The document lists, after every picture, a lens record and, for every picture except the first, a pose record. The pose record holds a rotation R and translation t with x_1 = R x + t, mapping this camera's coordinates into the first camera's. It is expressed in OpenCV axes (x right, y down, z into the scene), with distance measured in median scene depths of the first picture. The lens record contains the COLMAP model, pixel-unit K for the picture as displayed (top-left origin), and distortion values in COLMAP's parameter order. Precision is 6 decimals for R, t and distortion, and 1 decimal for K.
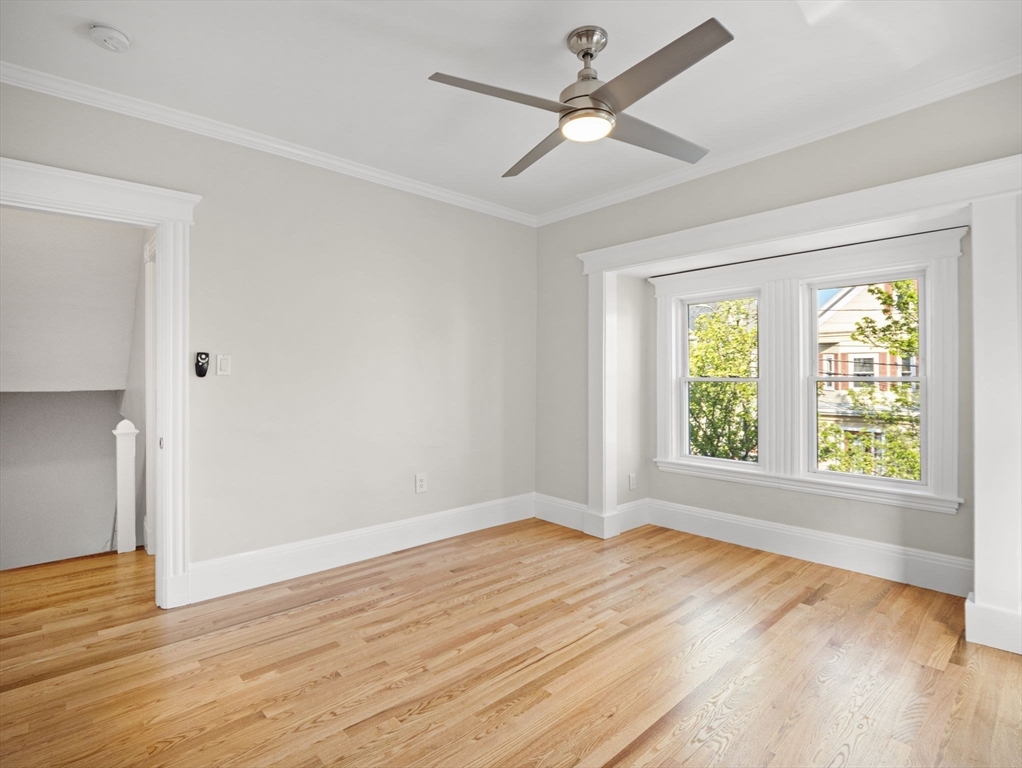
lens RADIAL K [[522.4, 0, 511.9], [0, 522.4, 375.6], [0, 0, 1]] dist [-0.002631, -0.003567]
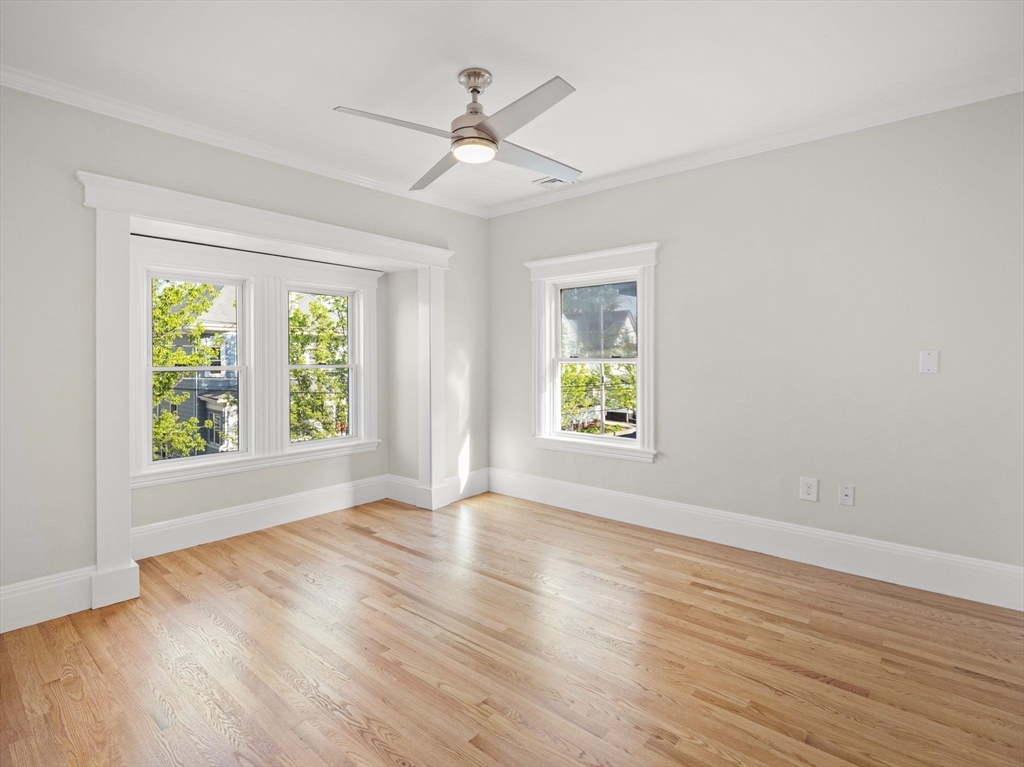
lens RADIAL K [[504.4, 0, 505.5], [0, 504.4, 375.5], [0, 0, 1]] dist [-0.002769, -0.002704]
pose [[-0.106999, -0.024835, 0.993949, -0.726445], [0.005355, 0.999659, 0.025554, -0.000273], [-0.994245, 0.008057, -0.106830, 0.770942]]
